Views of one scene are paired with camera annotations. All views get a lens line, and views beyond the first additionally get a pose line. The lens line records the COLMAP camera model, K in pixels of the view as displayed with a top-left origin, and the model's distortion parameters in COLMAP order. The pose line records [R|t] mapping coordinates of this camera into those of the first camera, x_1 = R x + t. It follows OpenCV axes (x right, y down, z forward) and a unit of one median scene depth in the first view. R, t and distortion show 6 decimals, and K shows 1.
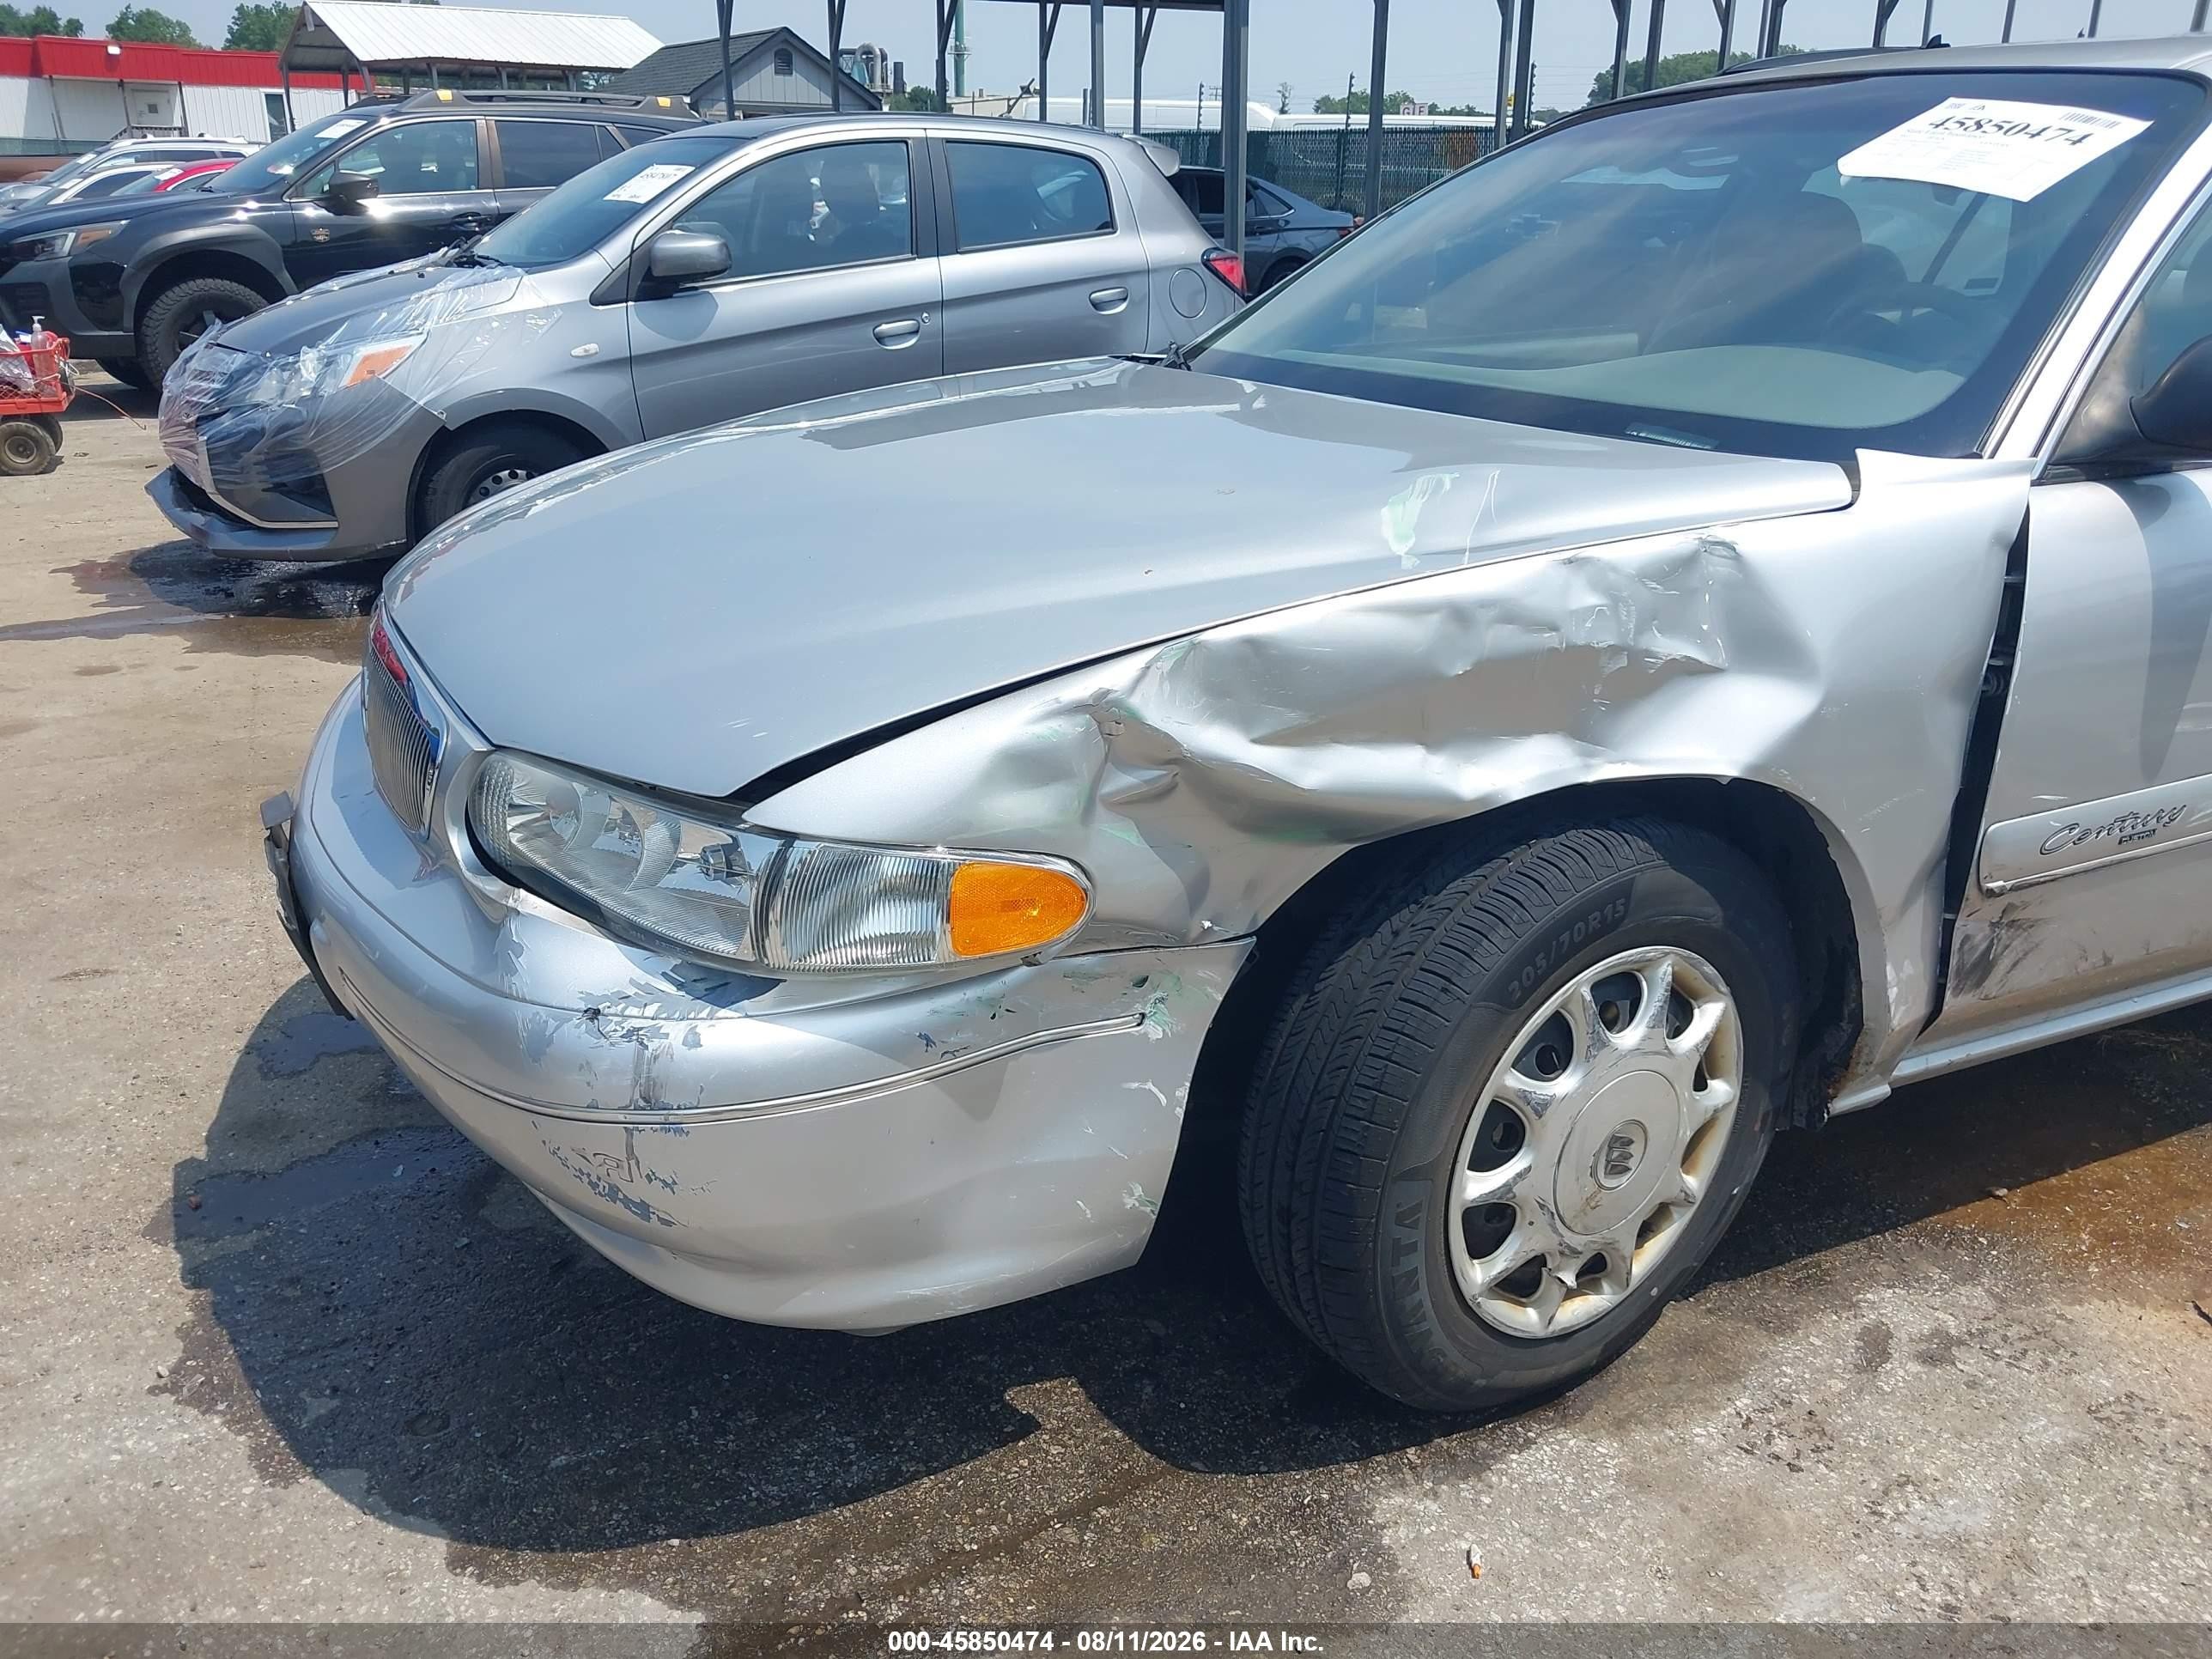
lens RADIAL K [[1753.7, 0, 1098.7], [0, 1753.7, 828.7], [0, 0, 1]] dist [-0.011935, -0.002118]
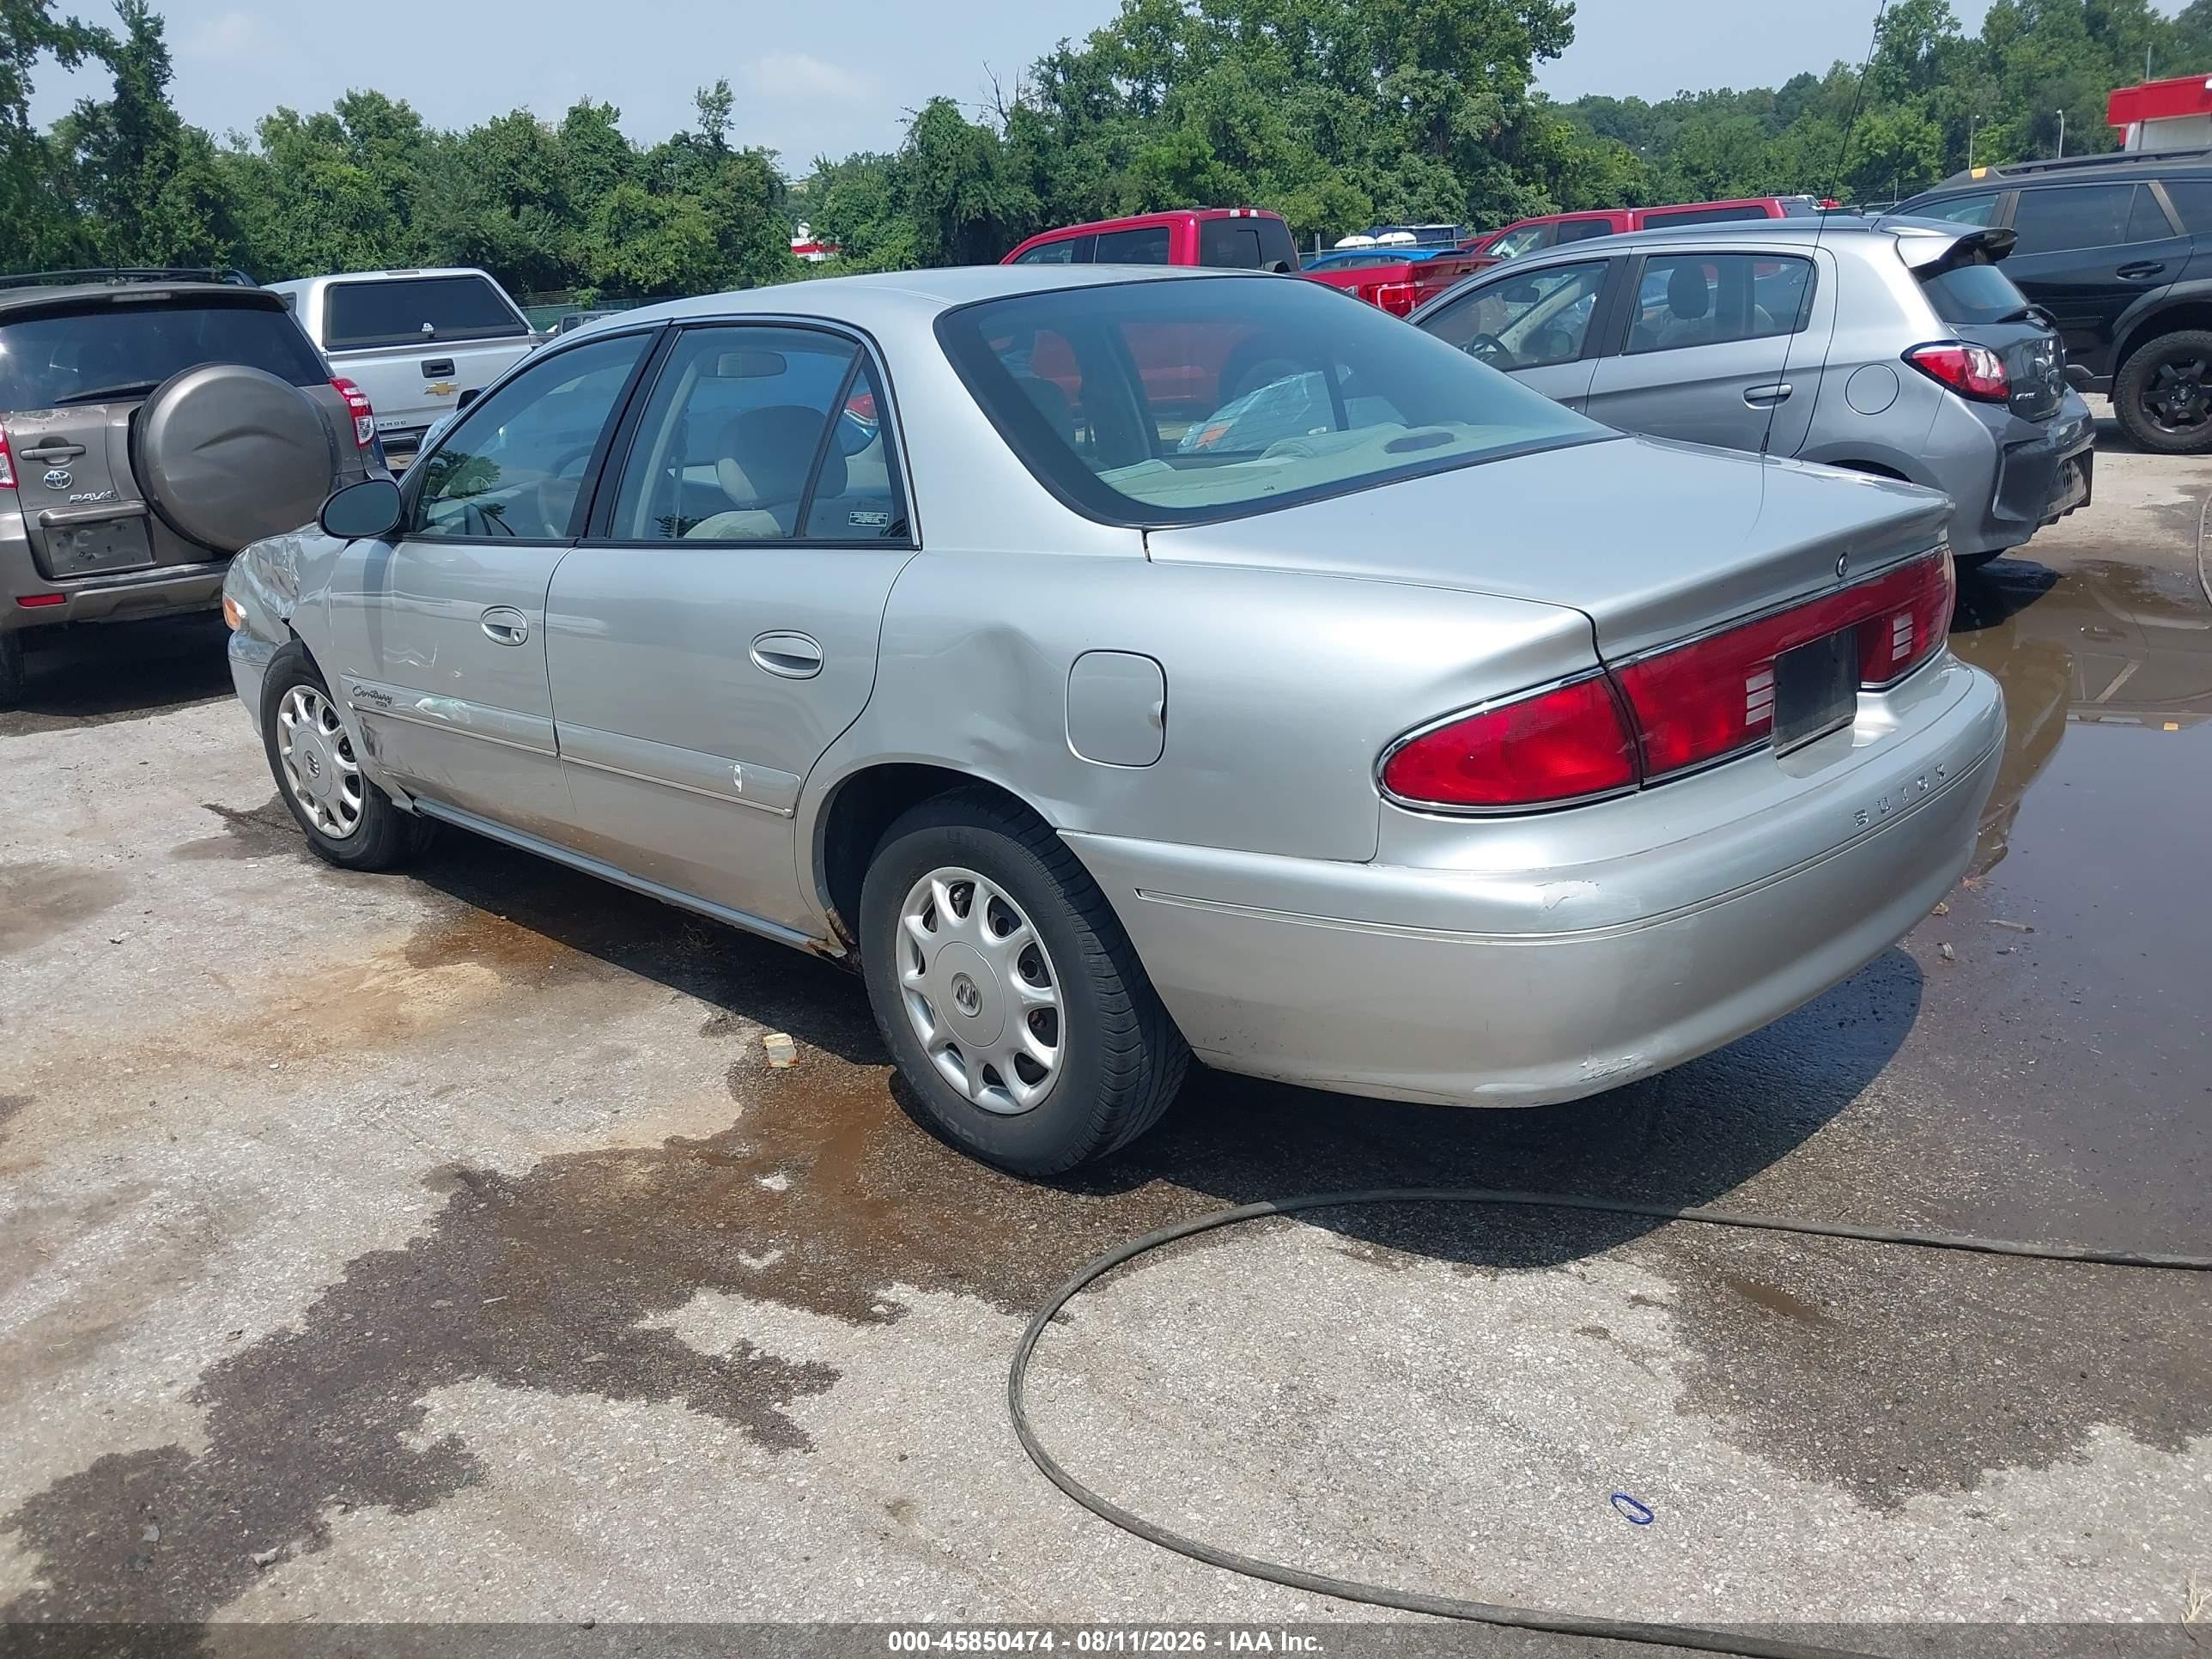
lens RADIAL K [[1760.1, 0, 1113.8], [0, 1760.1, 827.6], [0, 0, 1]] dist [-0.007899, -0.003809]
pose [[0.327851, 0.247178, -0.911821, 3.129863], [-0.255676, 0.952363, 0.166238, -0.477920], [0.909474, 0.178629, 0.375430, 1.100949]]
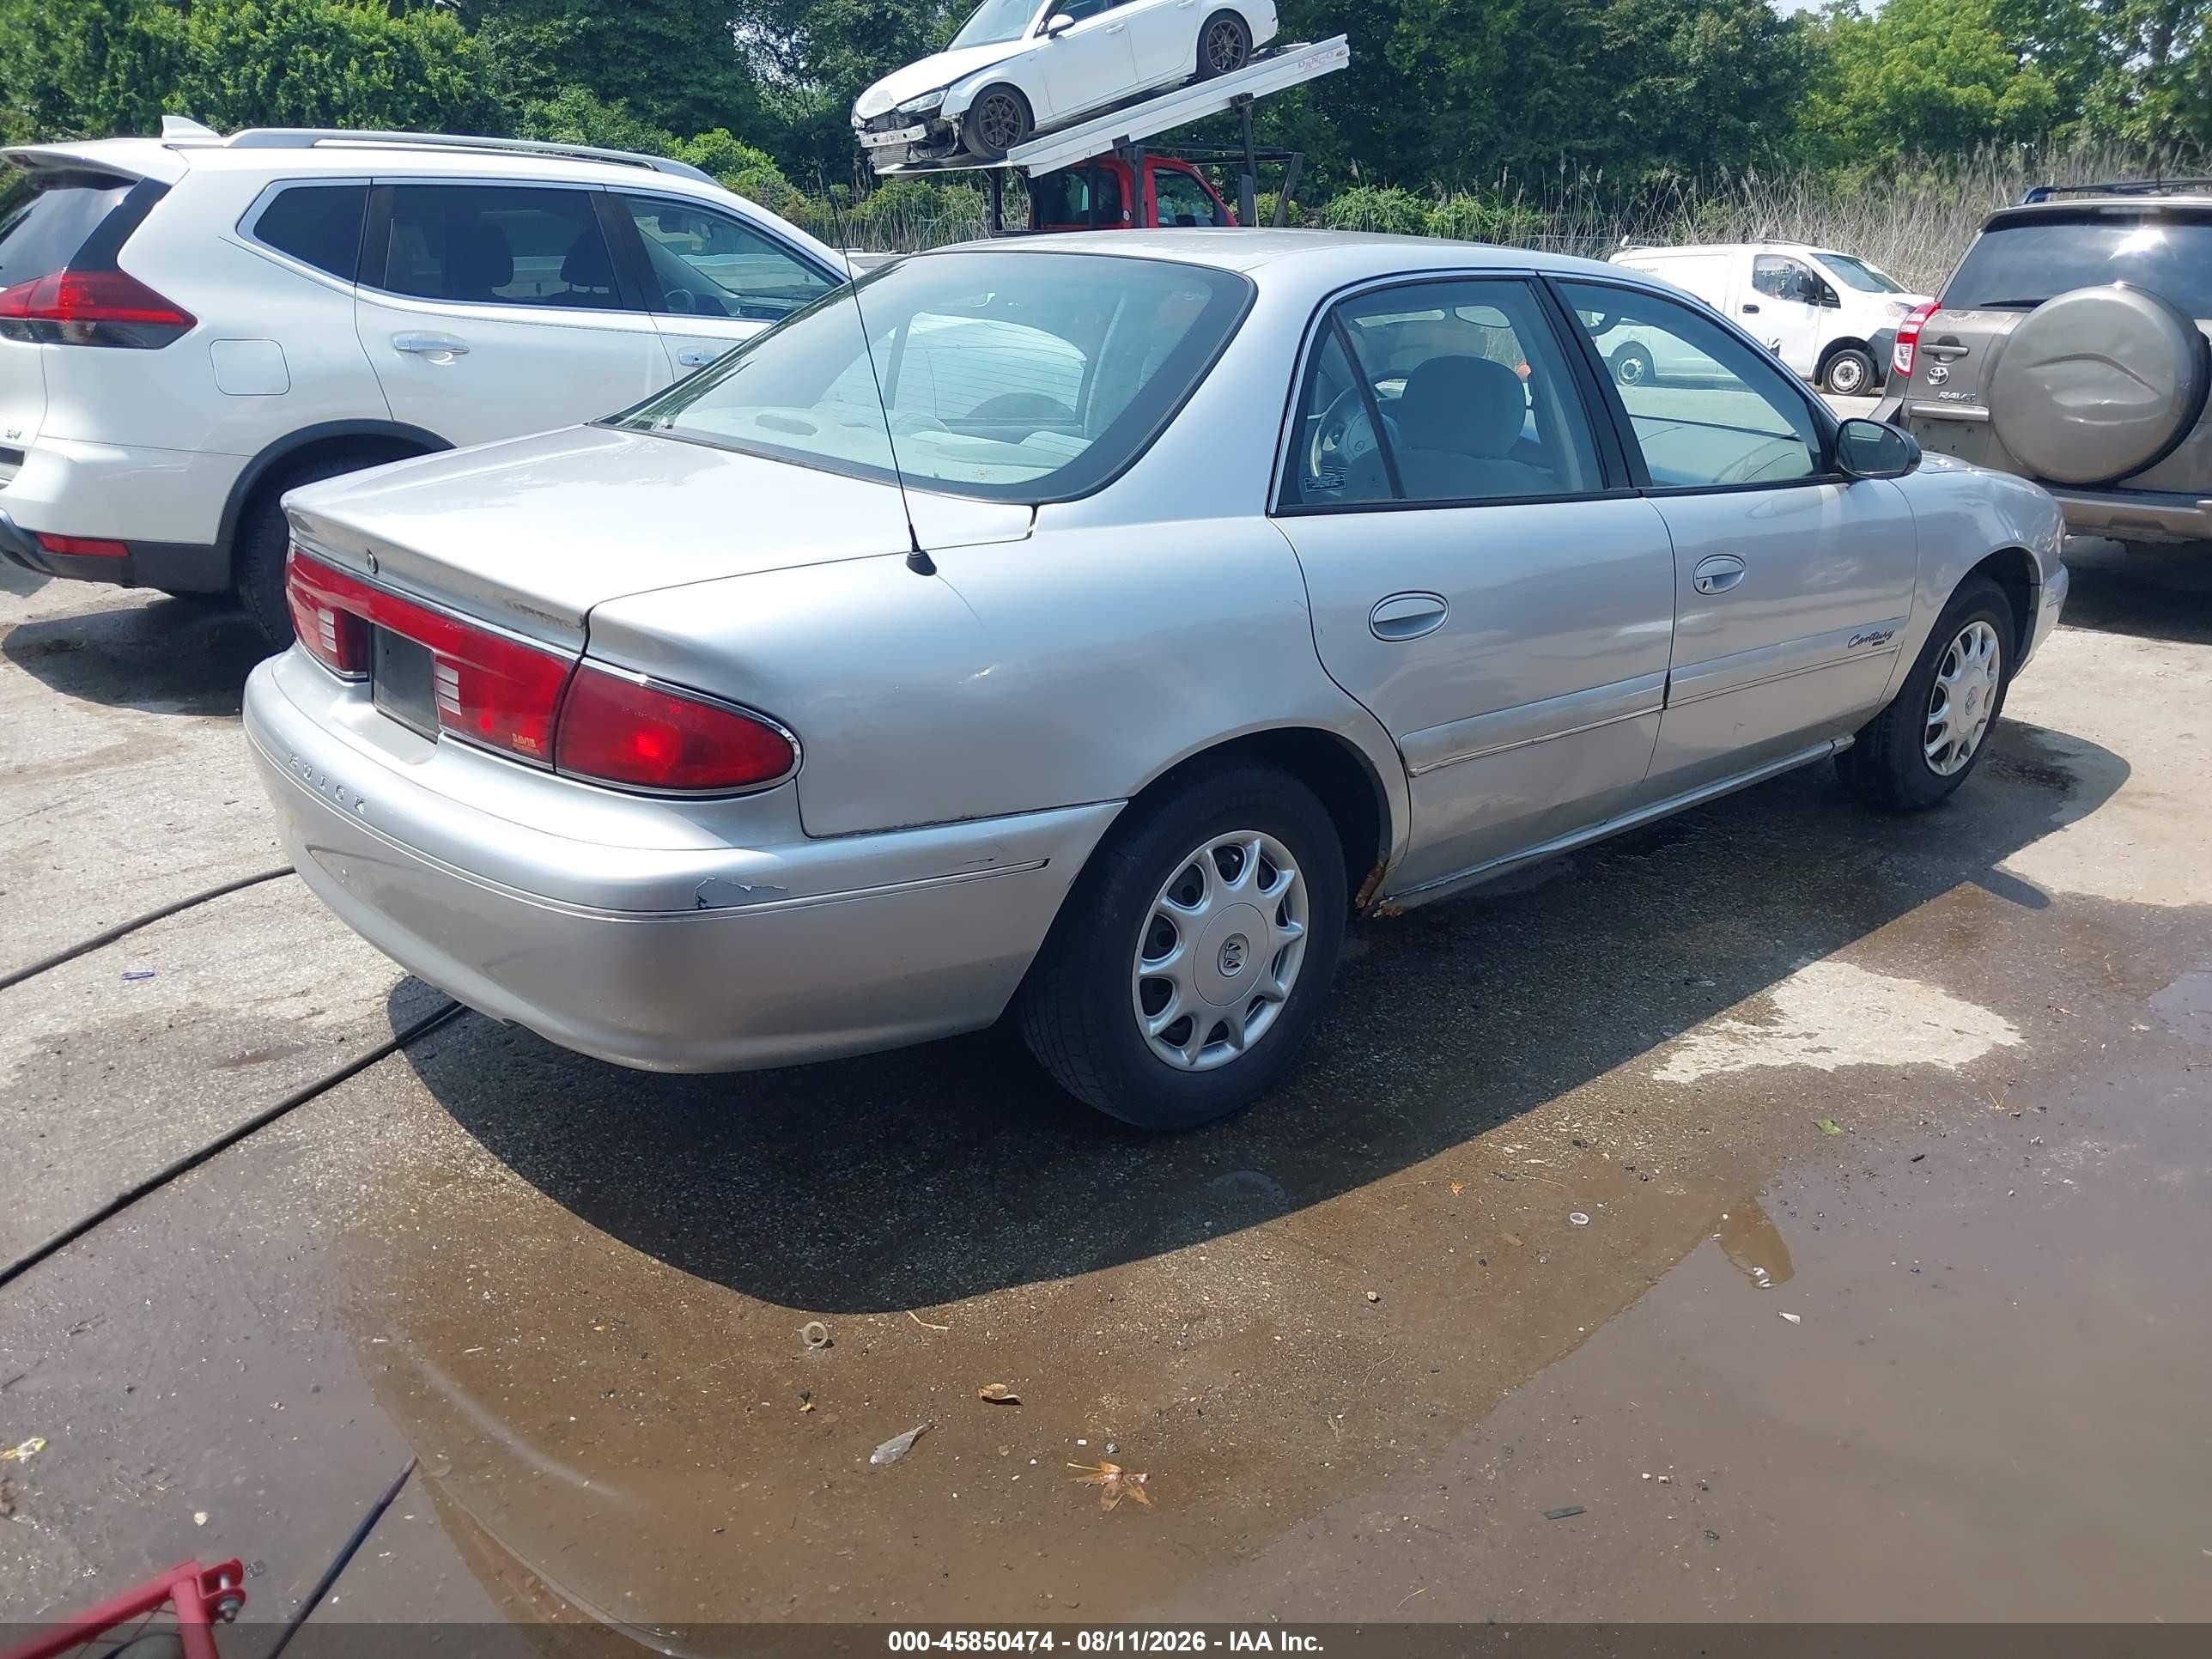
lens RADIAL K [[1760.1, 0, 1113.8], [0, 1760.1, 827.6], [0, 0, 1]] dist [-0.007899, -0.003809]
pose [[-0.962245, 0.064767, -0.264365, 1.759749], [-0.111416, 0.792446, 0.599680, -1.394790], [0.248334, 0.606494, -0.755312, 3.587268]]
